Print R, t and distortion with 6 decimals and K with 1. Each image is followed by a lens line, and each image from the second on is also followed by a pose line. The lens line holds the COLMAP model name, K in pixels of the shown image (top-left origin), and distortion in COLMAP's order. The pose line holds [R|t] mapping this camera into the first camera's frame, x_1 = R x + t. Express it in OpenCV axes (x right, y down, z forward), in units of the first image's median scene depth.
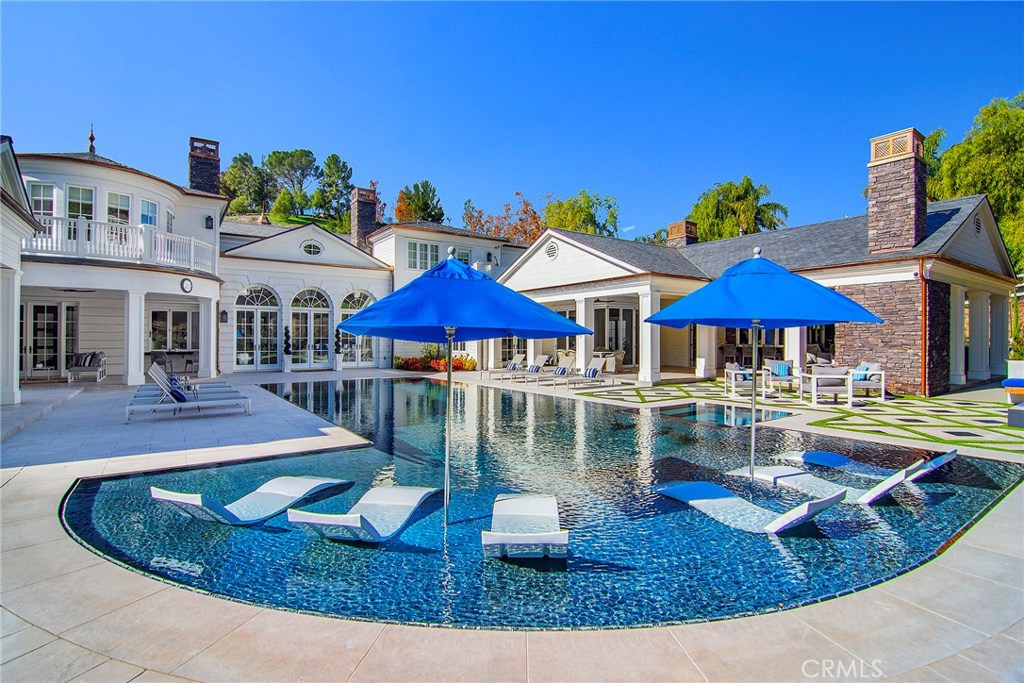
lens RADIAL K [[570.7, 0, 516.1], [0, 570.7, 333.9], [0, 0, 1]] dist [0.003840, -0.006824]
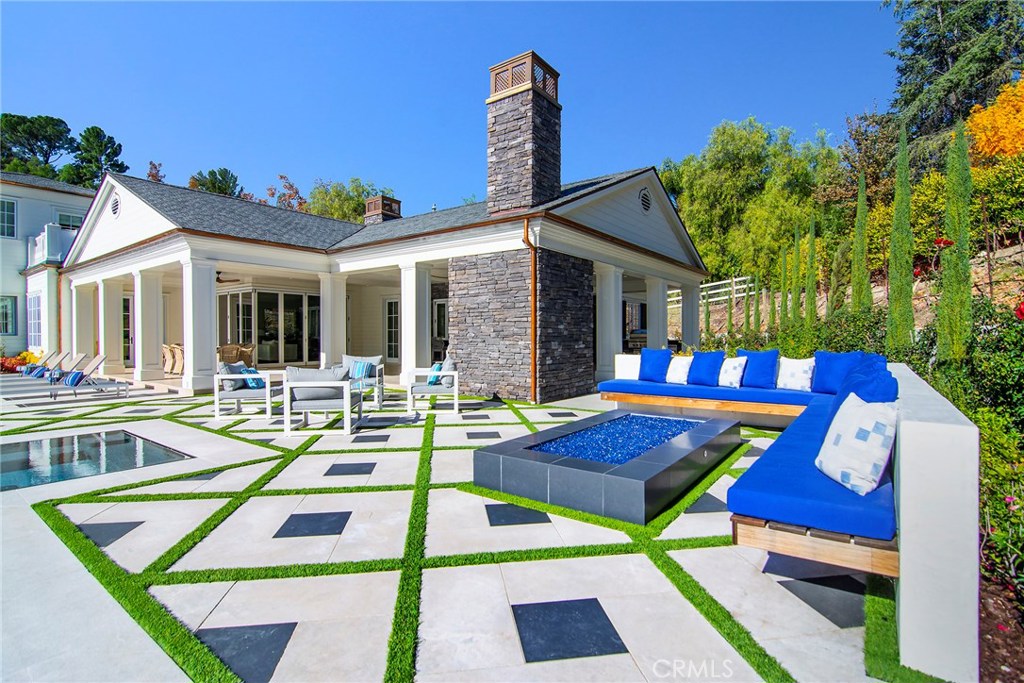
lens RADIAL K [[497.5, 0, 507.8], [0, 497.5, 336.9], [0, 0, 1]] dist [-0.003416, -0.000958]
pose [[0.972850, 0.000194, 0.231435, 0.490174], [-0.003001, 0.999926, 0.011775, 0.013474], [-0.231416, -0.012150, 0.972779, 0.340089]]
